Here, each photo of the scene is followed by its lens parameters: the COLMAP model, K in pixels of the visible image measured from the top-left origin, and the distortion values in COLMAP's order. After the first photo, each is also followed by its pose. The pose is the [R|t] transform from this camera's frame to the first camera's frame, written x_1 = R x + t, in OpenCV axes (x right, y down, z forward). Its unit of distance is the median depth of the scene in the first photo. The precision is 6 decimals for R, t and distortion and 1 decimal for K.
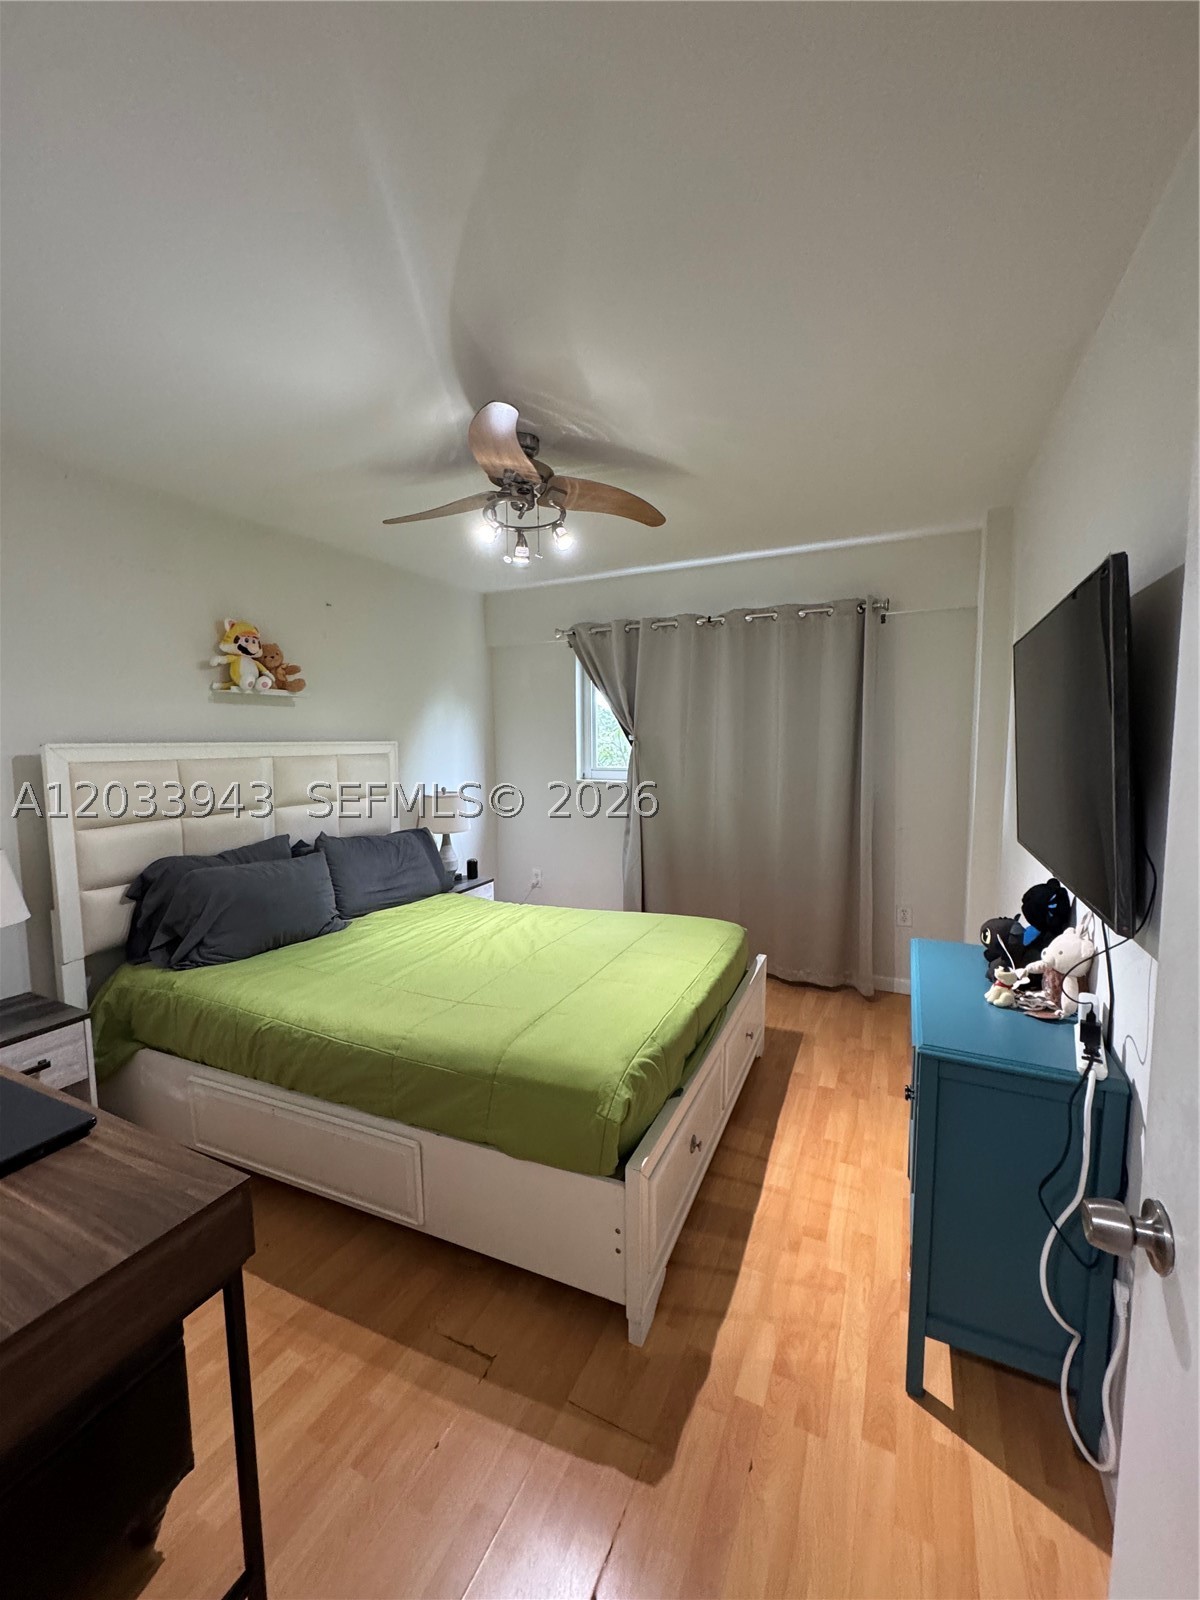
lens RADIAL K [[626.7, 0, 600.0], [0, 626.7, 800.0], [0, 0, 1]] dist [-0.009832, 0.000495]
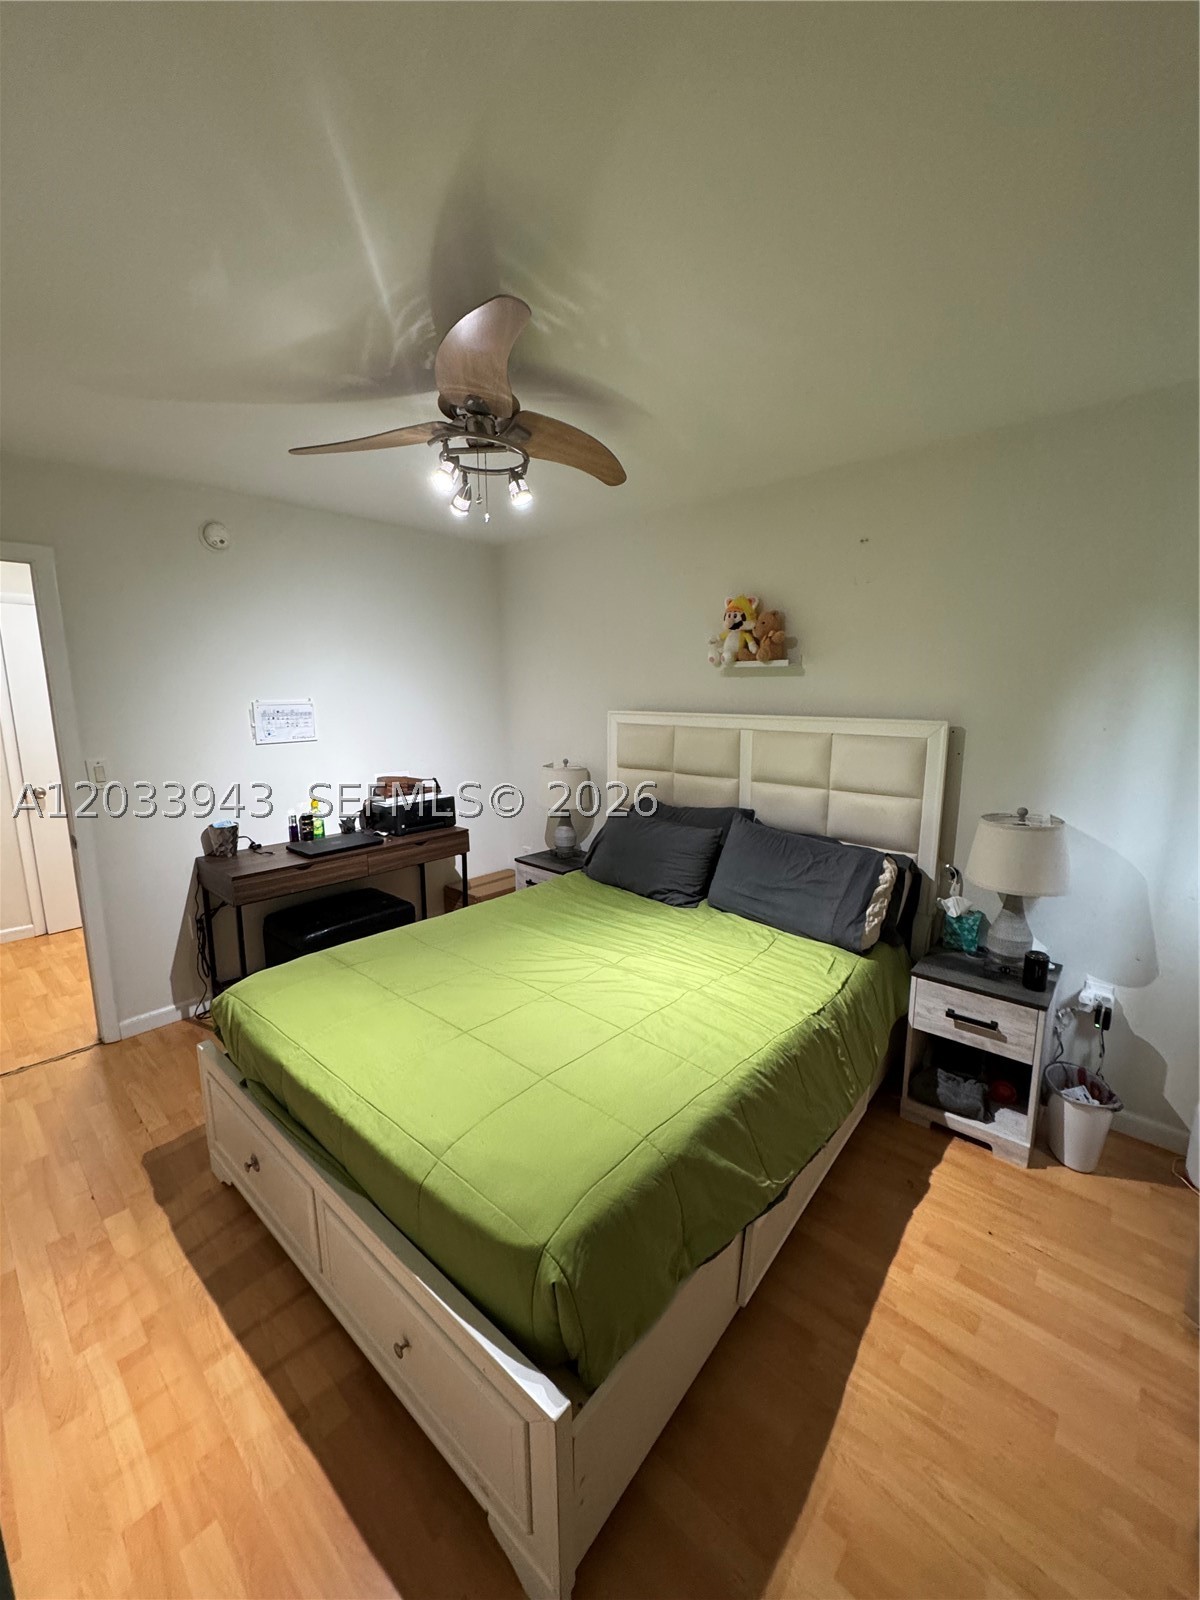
lens RADIAL K [[626.7, 0, 600.0], [0, 626.7, 800.0], [0, 0, 1]] dist [-0.009832, 0.000495]
pose [[-0.271400, 0.175488, -0.946333, 0.742993], [-0.093341, 0.973803, 0.207351, -0.213705], [0.957930, 0.144607, -0.247910, 1.526253]]
